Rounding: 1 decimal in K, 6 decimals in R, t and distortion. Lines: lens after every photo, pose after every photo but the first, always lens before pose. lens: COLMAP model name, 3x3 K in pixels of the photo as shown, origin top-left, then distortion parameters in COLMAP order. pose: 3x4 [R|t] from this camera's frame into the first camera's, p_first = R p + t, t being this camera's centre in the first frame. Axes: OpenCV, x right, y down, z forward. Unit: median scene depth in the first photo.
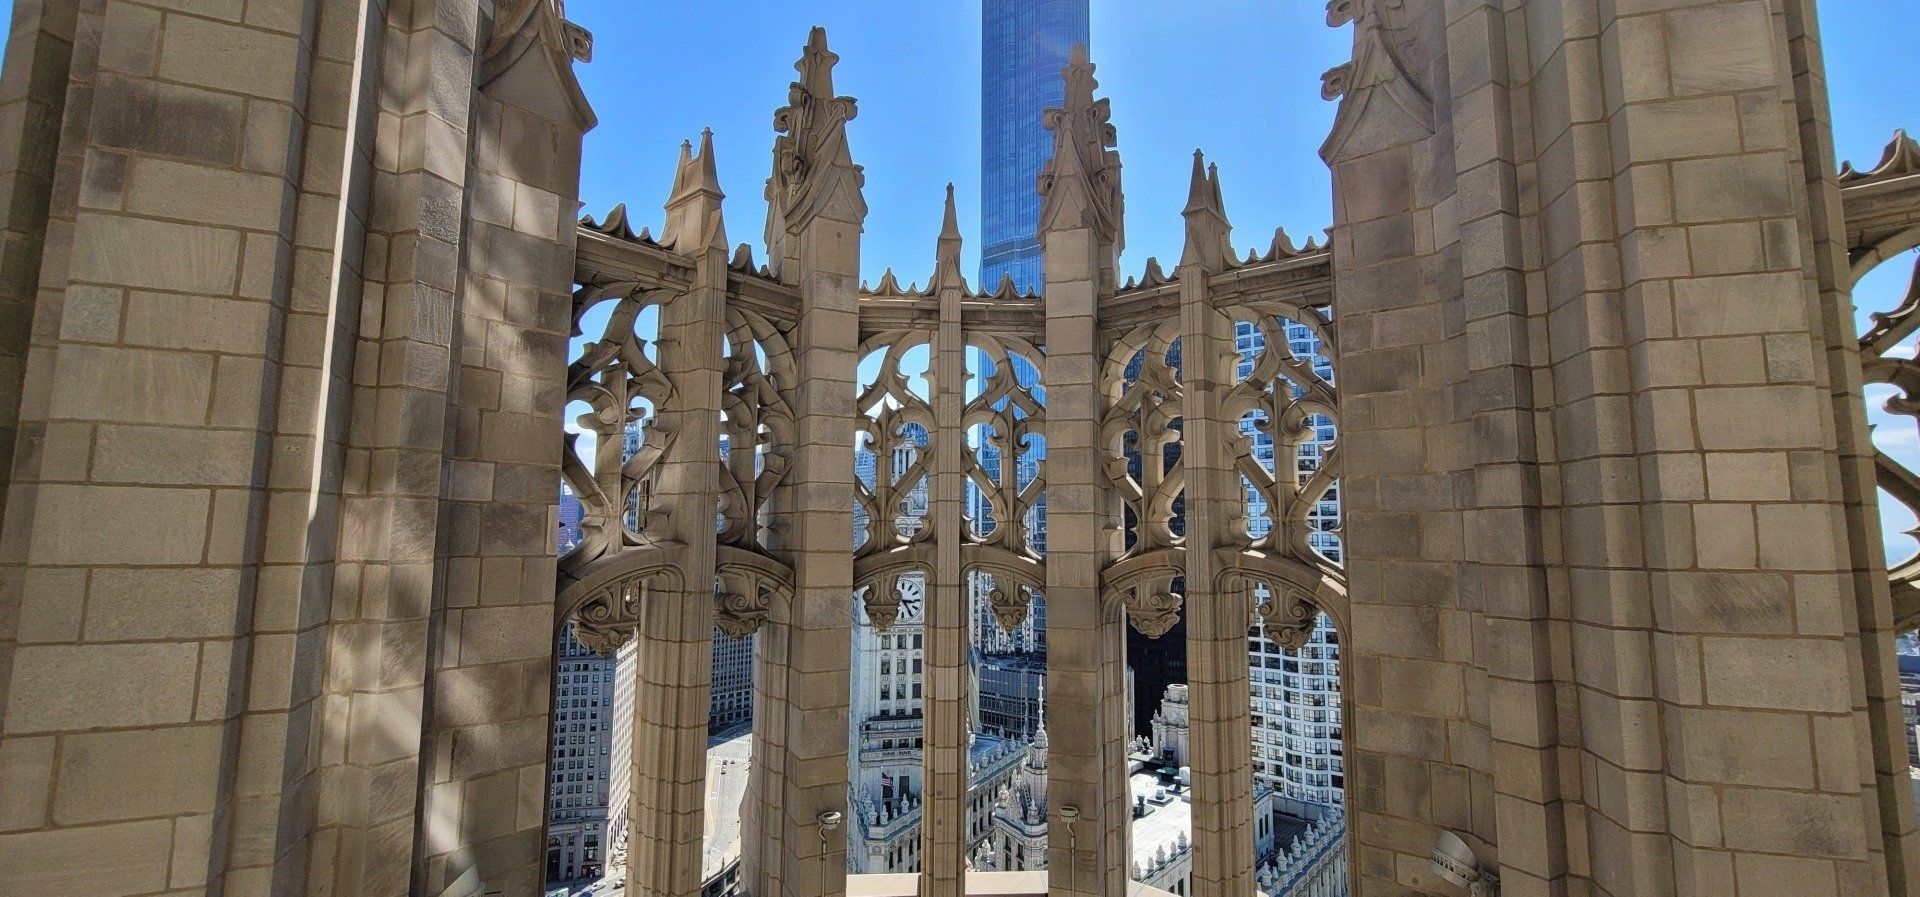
lens RADIAL K [[795.5, 0, 961.9], [0, 795.5, 445.5], [0, 0, 1]] dist [-0.012680, 0.004491]
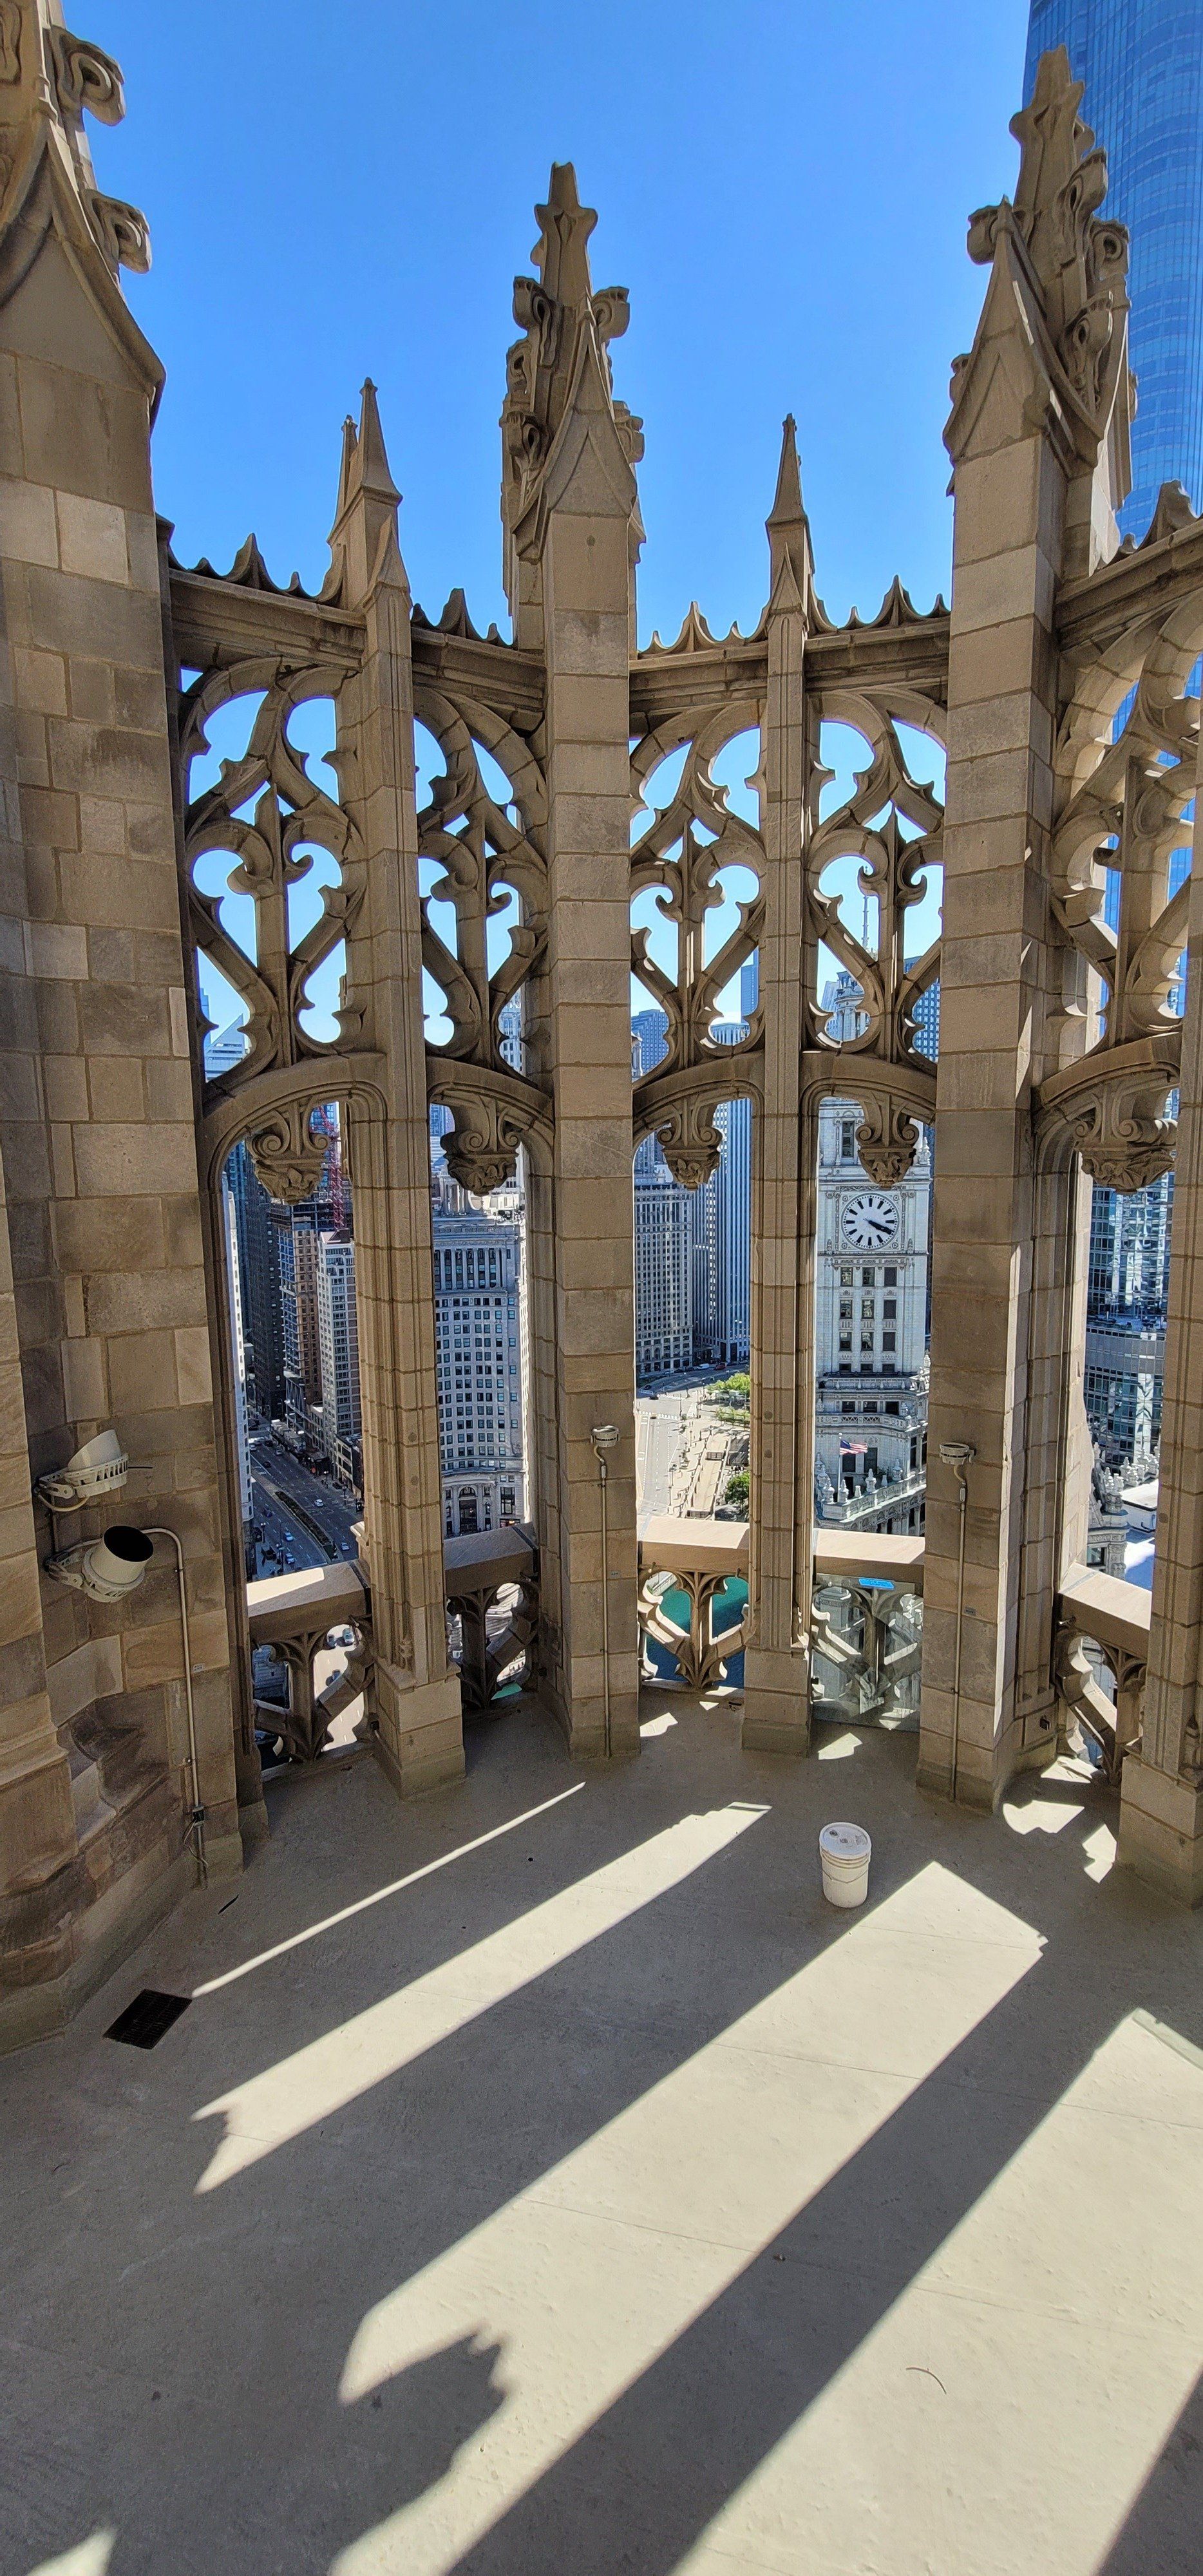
lens RADIAL K [[1067.3, 0, 603.4], [0, 1067.3, 1283.4], [0, 0, 1]] dist [-0.012680, 0.004491]
pose [[0.946280, 0.021961, -0.322601, 0.124589], [0.056672, 0.970983, 0.232335, 0.095025], [0.318343, -0.238136, 0.917578, 0.117851]]
